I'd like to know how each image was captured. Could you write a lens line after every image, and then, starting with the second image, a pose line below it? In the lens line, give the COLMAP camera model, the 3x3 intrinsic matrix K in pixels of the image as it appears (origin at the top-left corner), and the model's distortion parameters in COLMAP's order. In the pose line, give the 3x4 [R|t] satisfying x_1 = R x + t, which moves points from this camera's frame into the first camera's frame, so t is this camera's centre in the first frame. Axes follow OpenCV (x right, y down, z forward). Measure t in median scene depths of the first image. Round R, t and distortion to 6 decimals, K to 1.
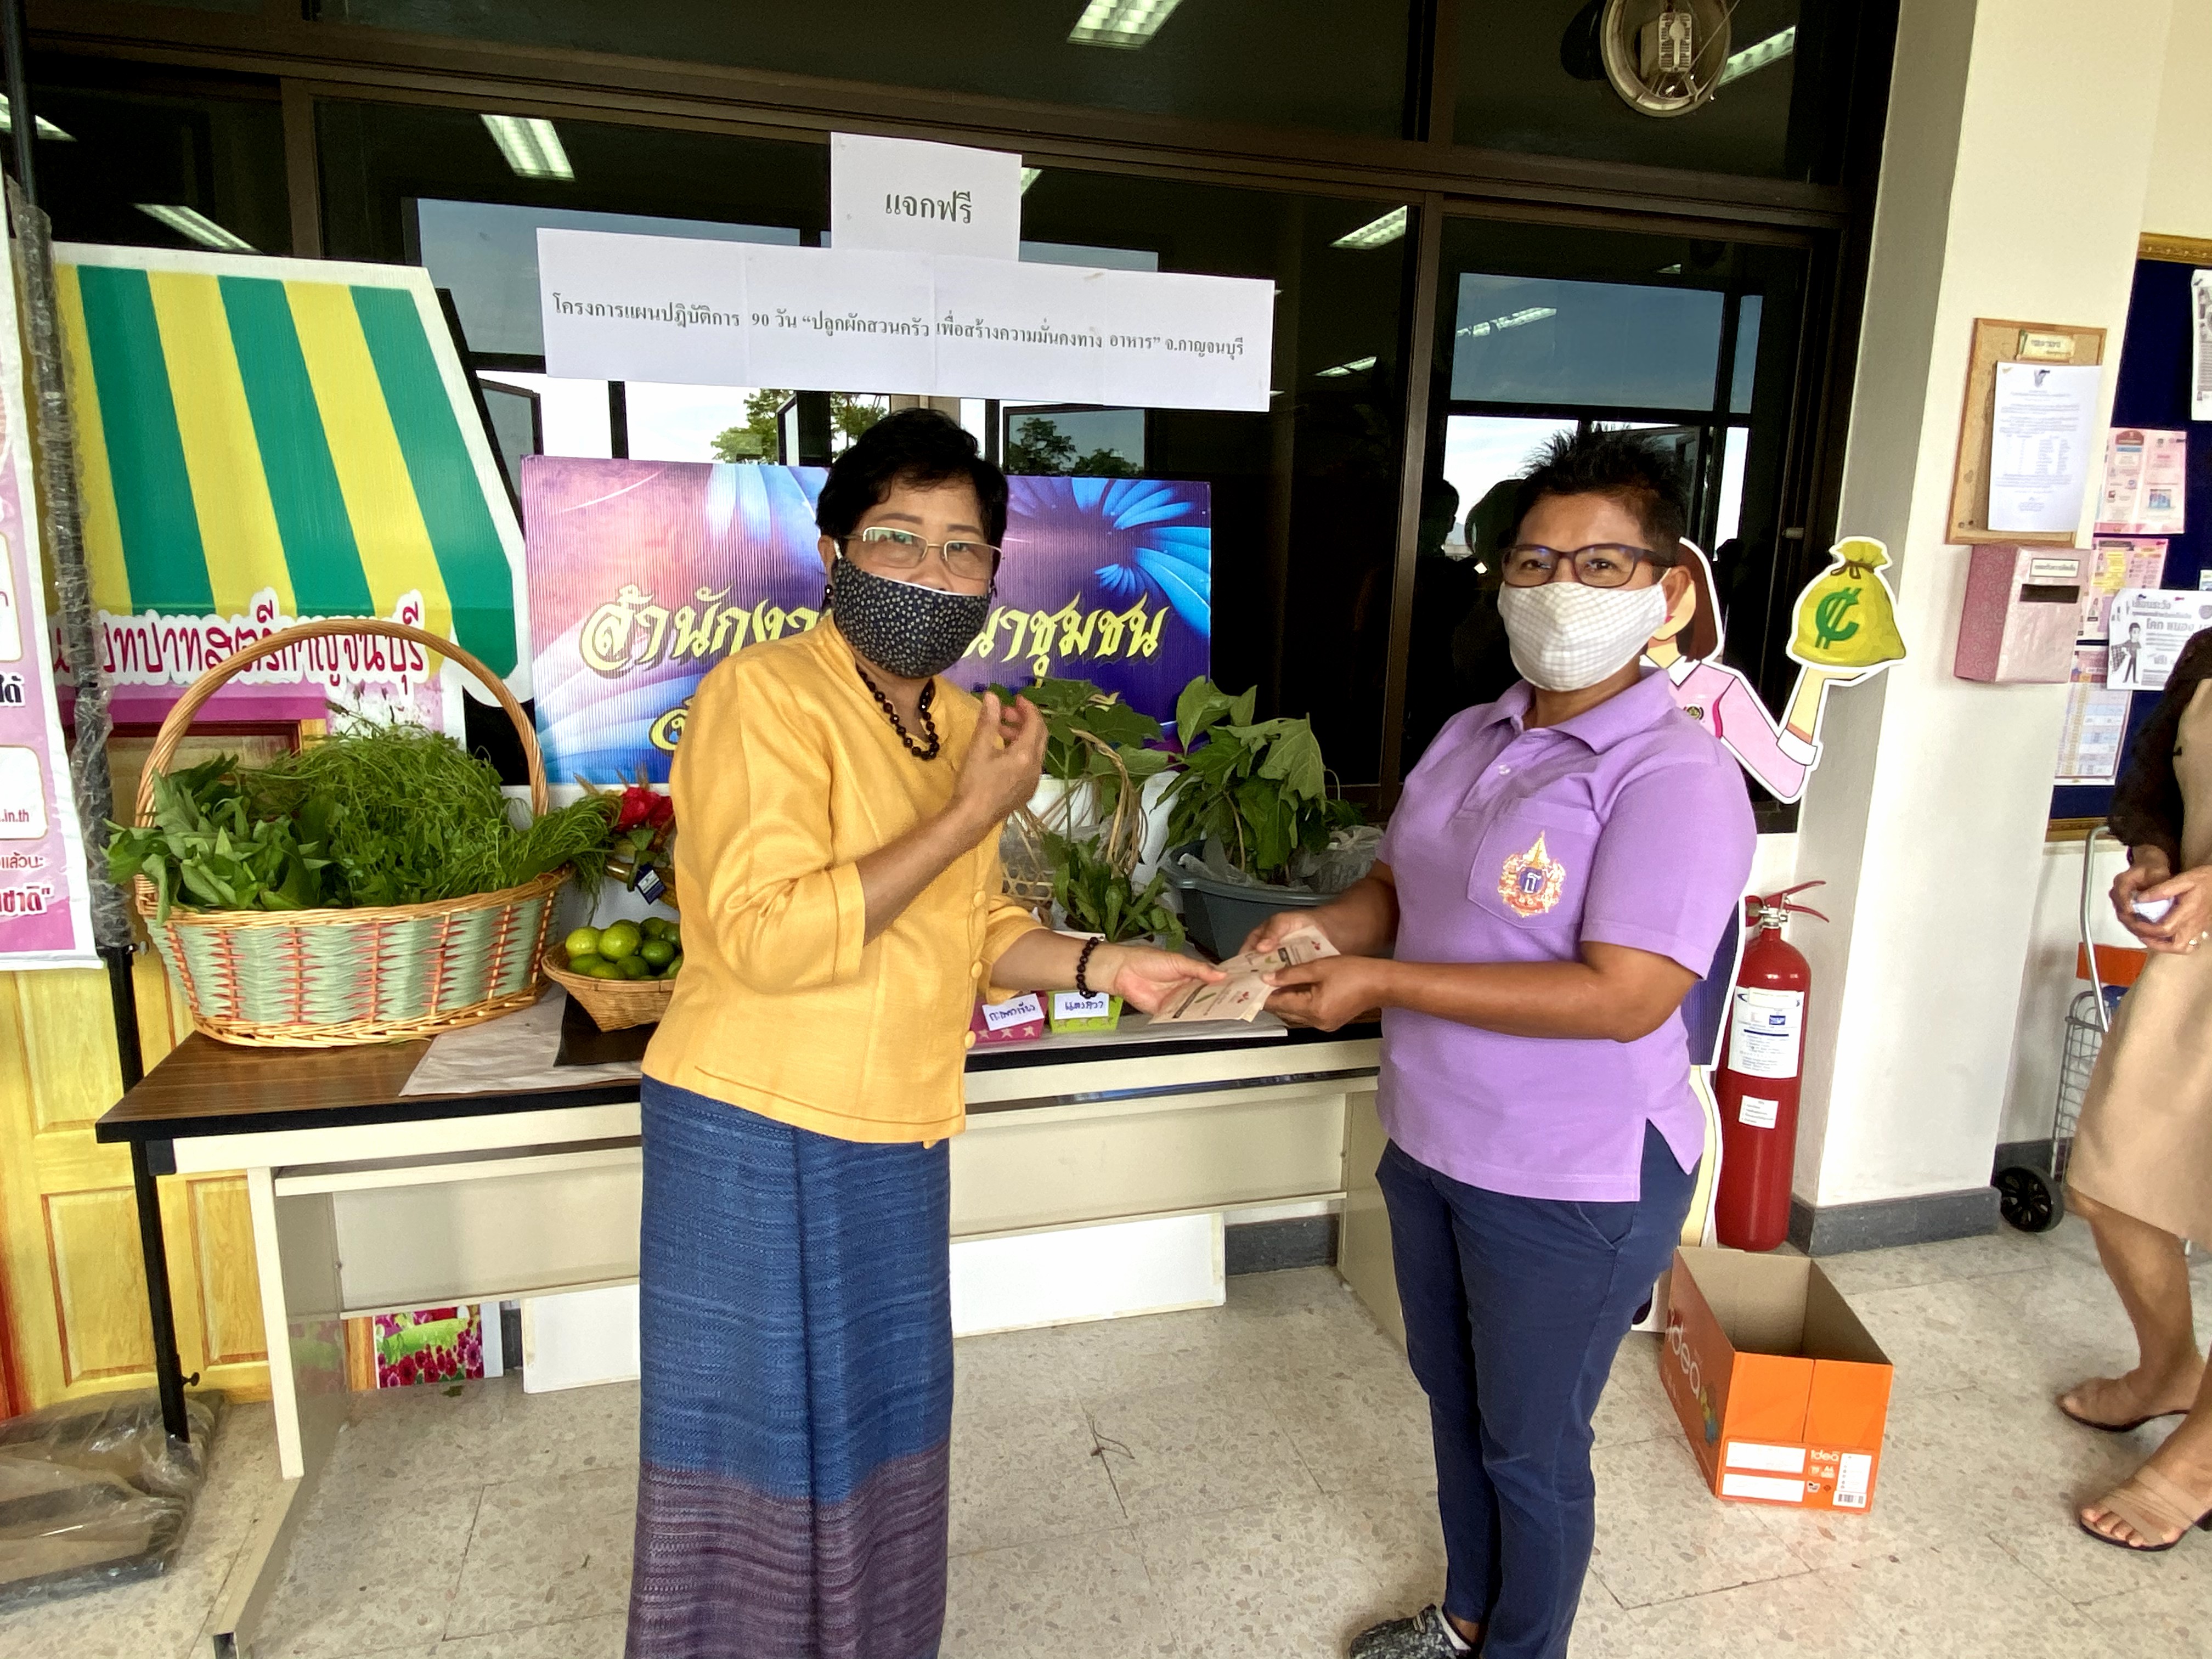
lens RADIAL K [[1333.6, 0, 1107.1], [0, 1333.6, 827.9], [0, 0, 1]] dist [0.090552, -0.100823]
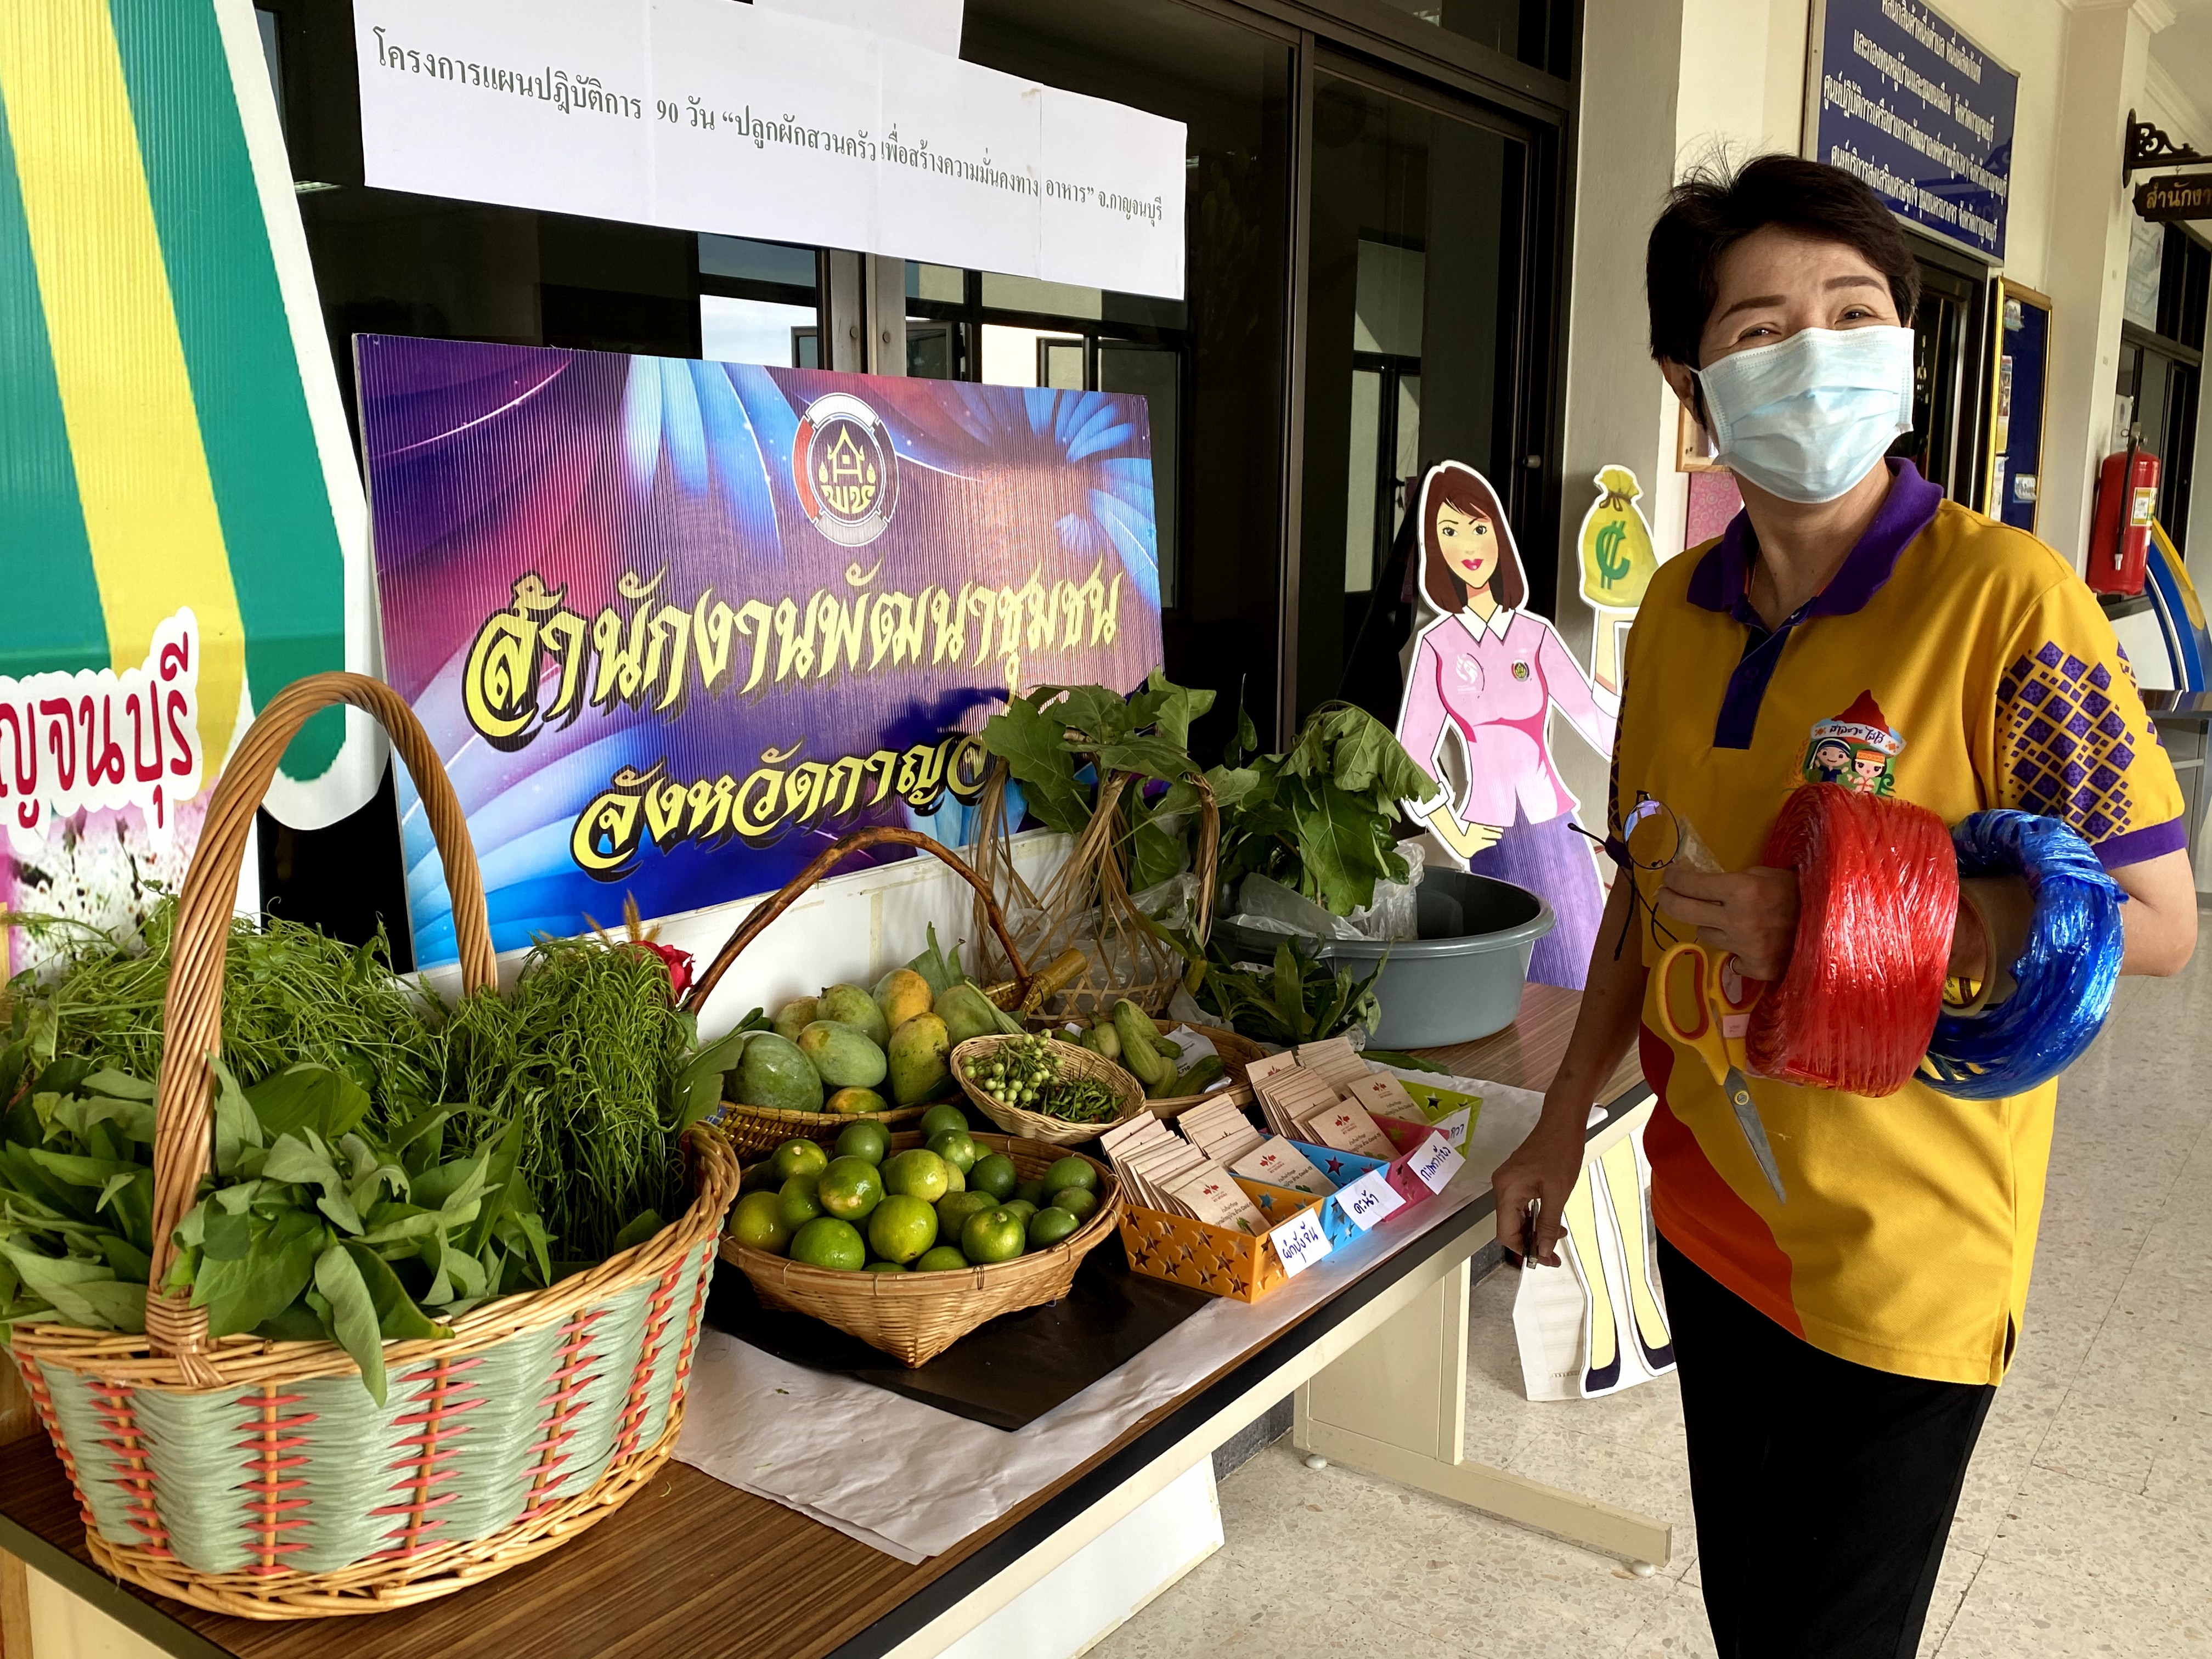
lens RADIAL K [[1931.4, 0, 1111.0], [0, 1931.4, 808.1], [0, 0, 1]] dist [0.110066, -0.225936]
pose [[0.769573, -0.119022, 0.627368, -0.661574], [0.136194, 0.990463, 0.020842, -0.070899], [-0.623865, 0.069405, 0.778444, 0.247734]]
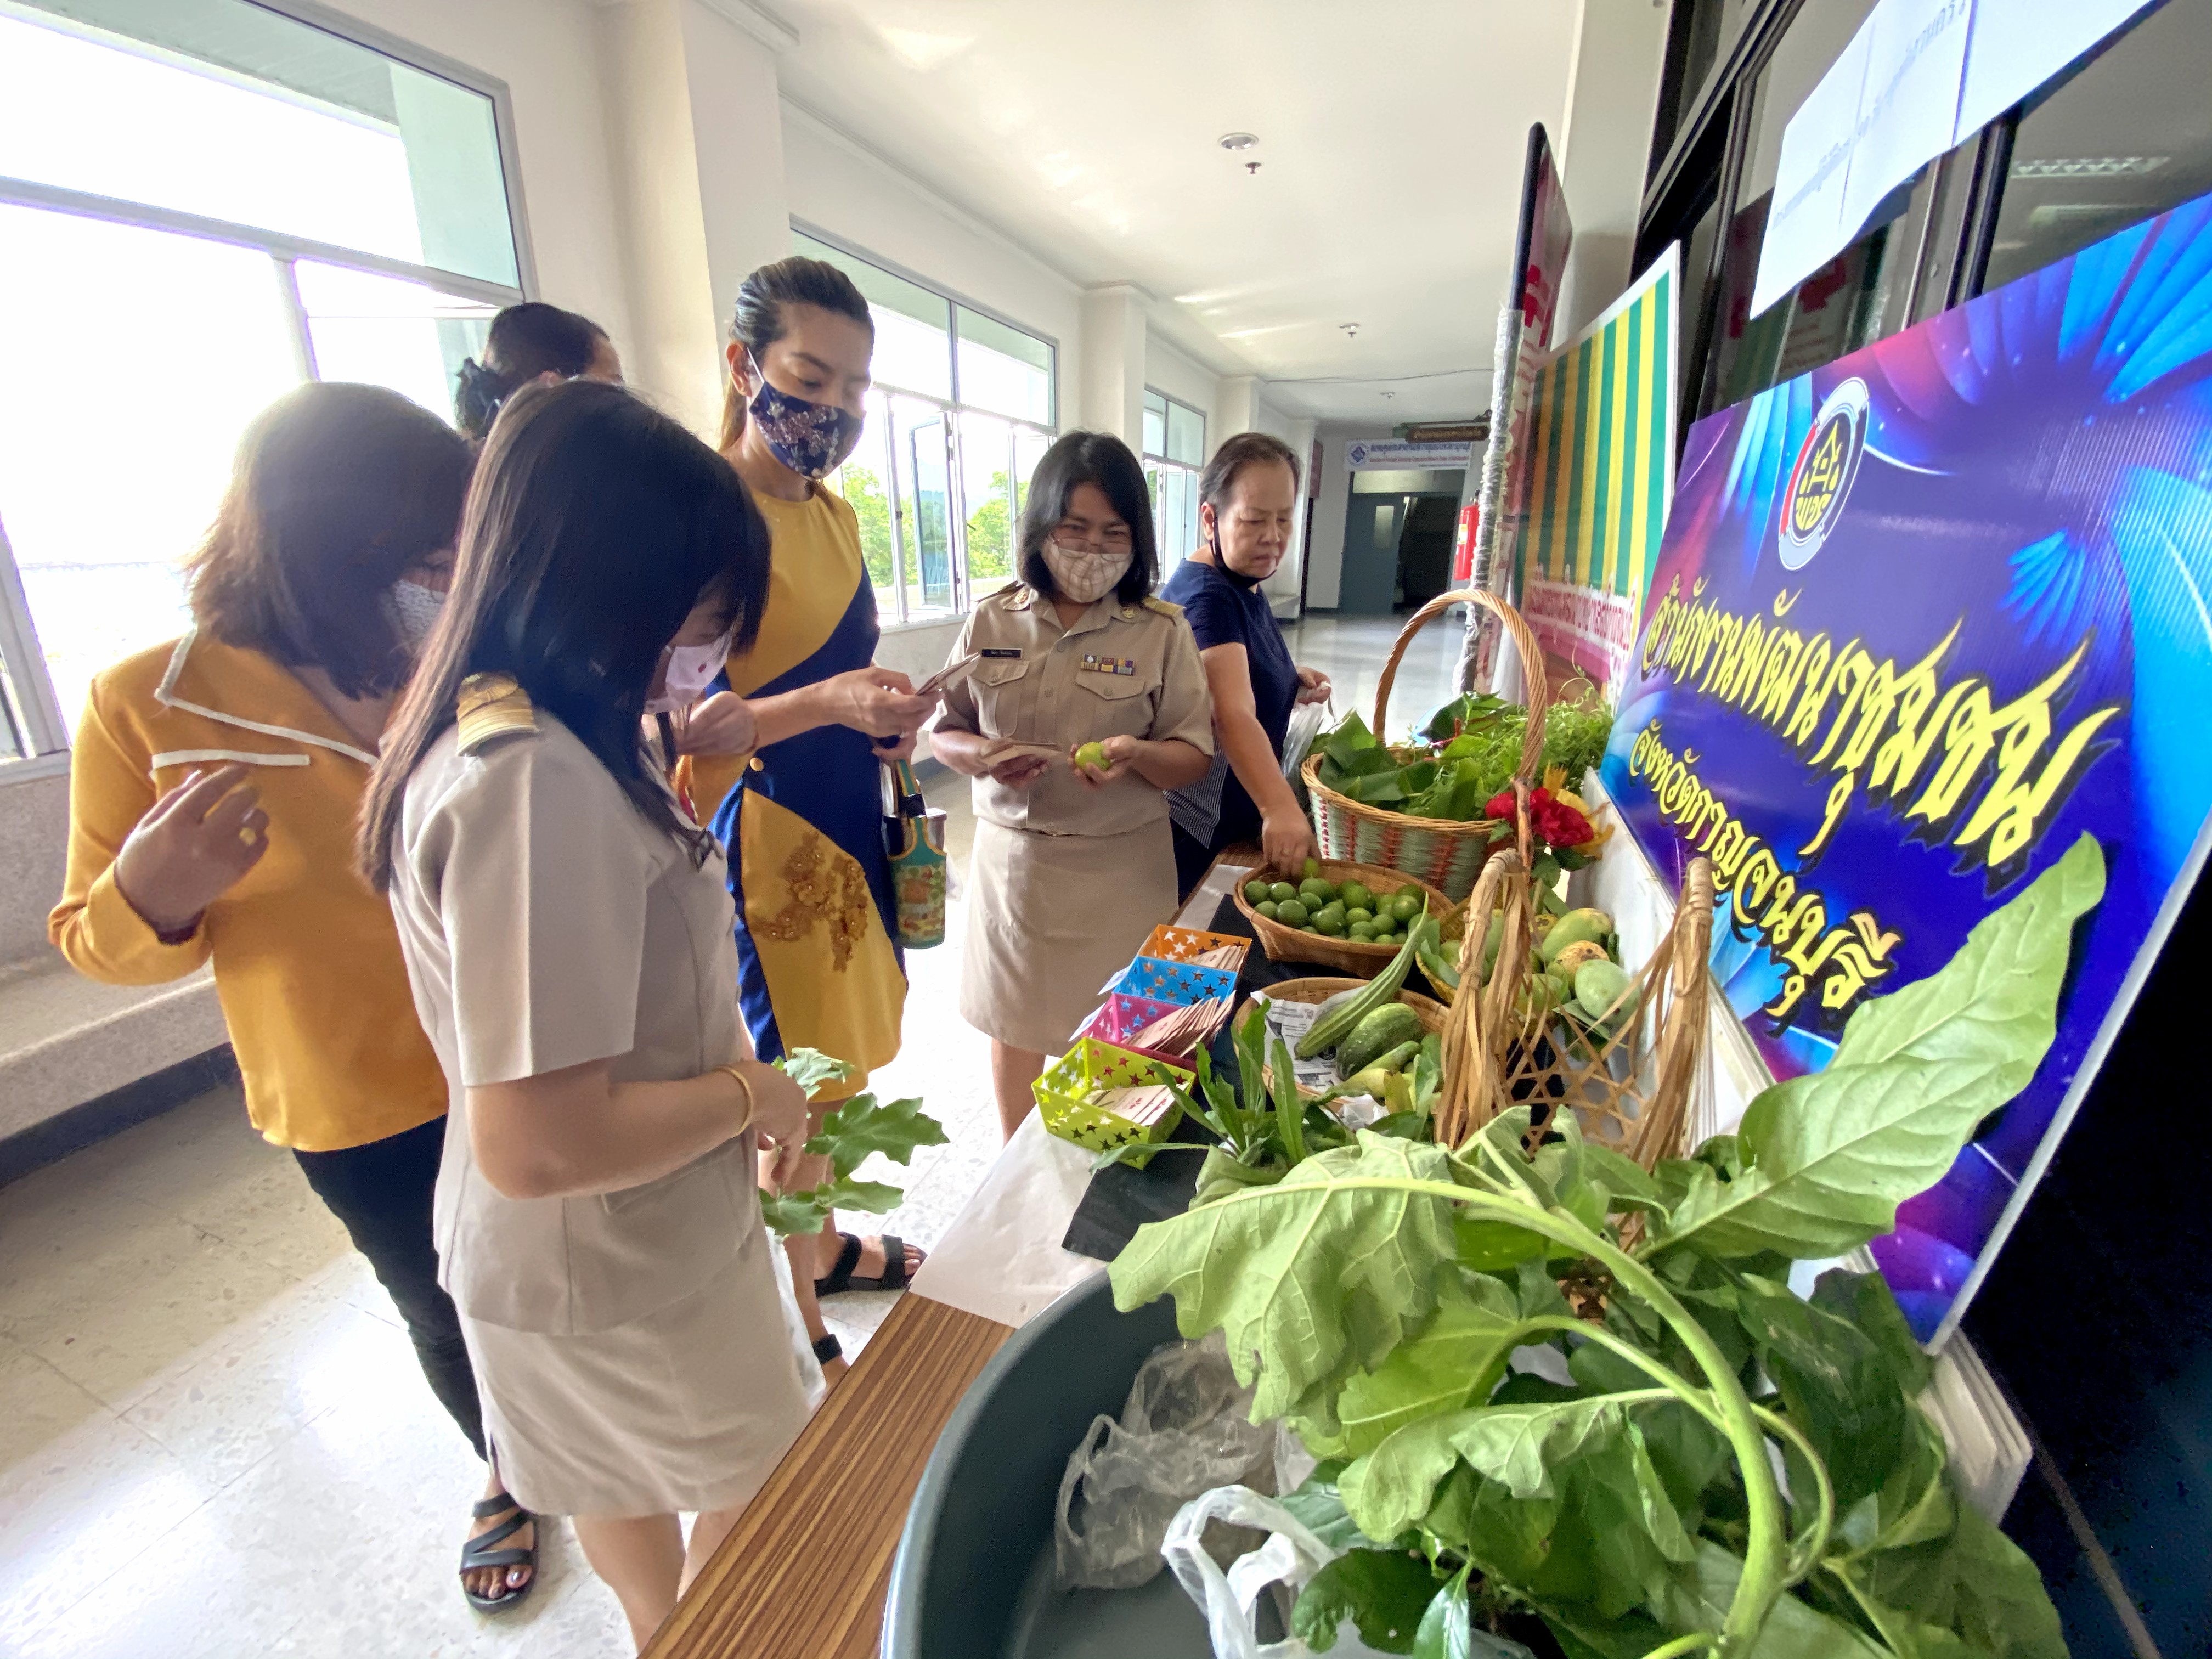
lens RADIAL K [[897.3, 0, 1104.4], [0, 897.3, 834.4], [0, 0, 1]] dist [0.009689, -0.017167]
pose [[-0.586568, 0.234097, -0.775330, 0.308262], [-0.179647, 0.895861, 0.406400, -0.192781], [0.789724, 0.377667, -0.483428, 1.026996]]
